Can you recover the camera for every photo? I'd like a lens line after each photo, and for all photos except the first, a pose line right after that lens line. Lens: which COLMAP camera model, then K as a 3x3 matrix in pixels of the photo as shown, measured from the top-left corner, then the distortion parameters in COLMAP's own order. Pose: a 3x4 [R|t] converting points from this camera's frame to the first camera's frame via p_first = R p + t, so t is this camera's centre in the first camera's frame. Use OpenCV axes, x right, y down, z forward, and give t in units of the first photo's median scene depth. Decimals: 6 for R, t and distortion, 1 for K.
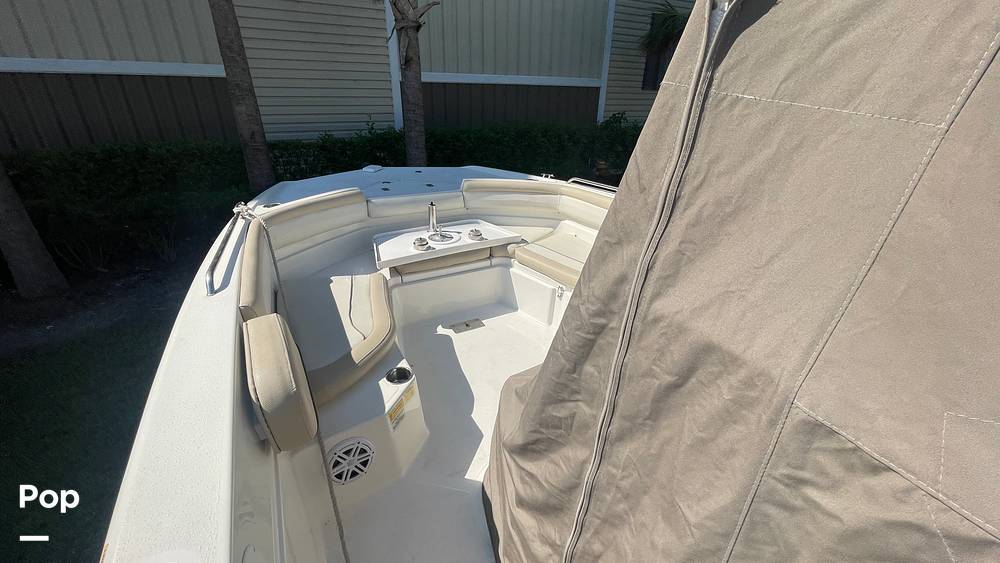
lens RADIAL K [[402.0, 0, 492.6], [0, 402.0, 283.5], [0, 0, 1]] dist [-0.002982, 0.000399]
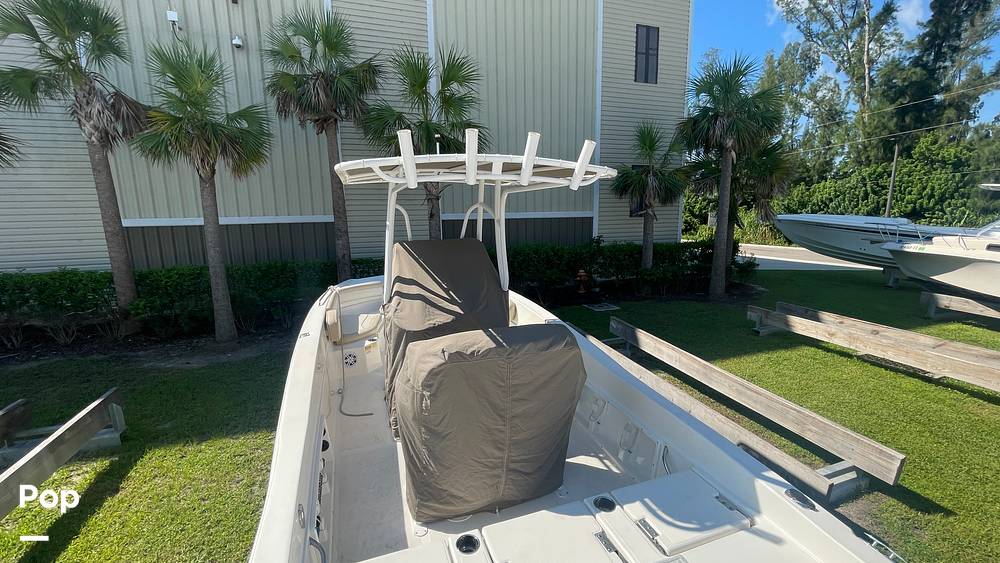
lens RADIAL K [[402.0, 0, 496.5], [0, 402.0, 286.7], [0, 0, 1]] dist [-0.002982, 0.000399]
pose [[0.986546, 0.001588, -0.163479, 0.363309], [-0.043187, 0.966964, -0.251227, 0.177312], [0.157679, 0.254907, 0.954023, -0.556873]]
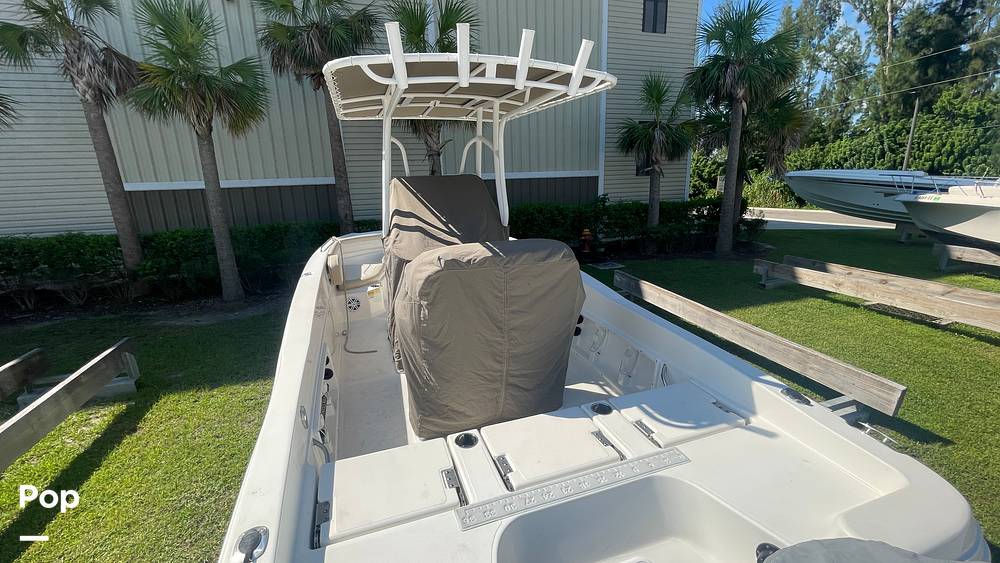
lens RADIAL K [[402.0, 0, 496.9], [0, 402.0, 286.3], [0, 0, 1]] dist [-0.002982, 0.000399]
pose [[0.984160, -0.000331, -0.177283, 0.372458], [-0.032700, 0.982502, -0.183360, 0.238592], [0.174241, 0.186253, 0.966928, -0.536972]]
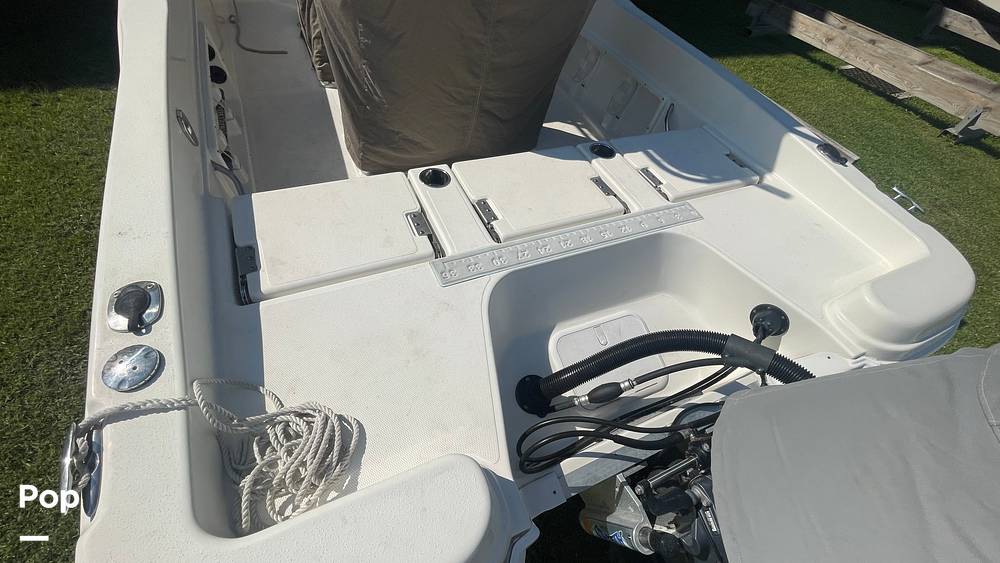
lens RADIAL K [[402.0, 0, 496.5], [0, 402.0, 281.8], [0, 0, 1]] dist [-0.002982, 0.000399]
pose [[0.992160, 0.121665, 0.028570, 0.322806], [-0.123056, 0.911164, 0.393239, 0.261723], [0.021812, -0.393671, 0.918992, -0.443099]]
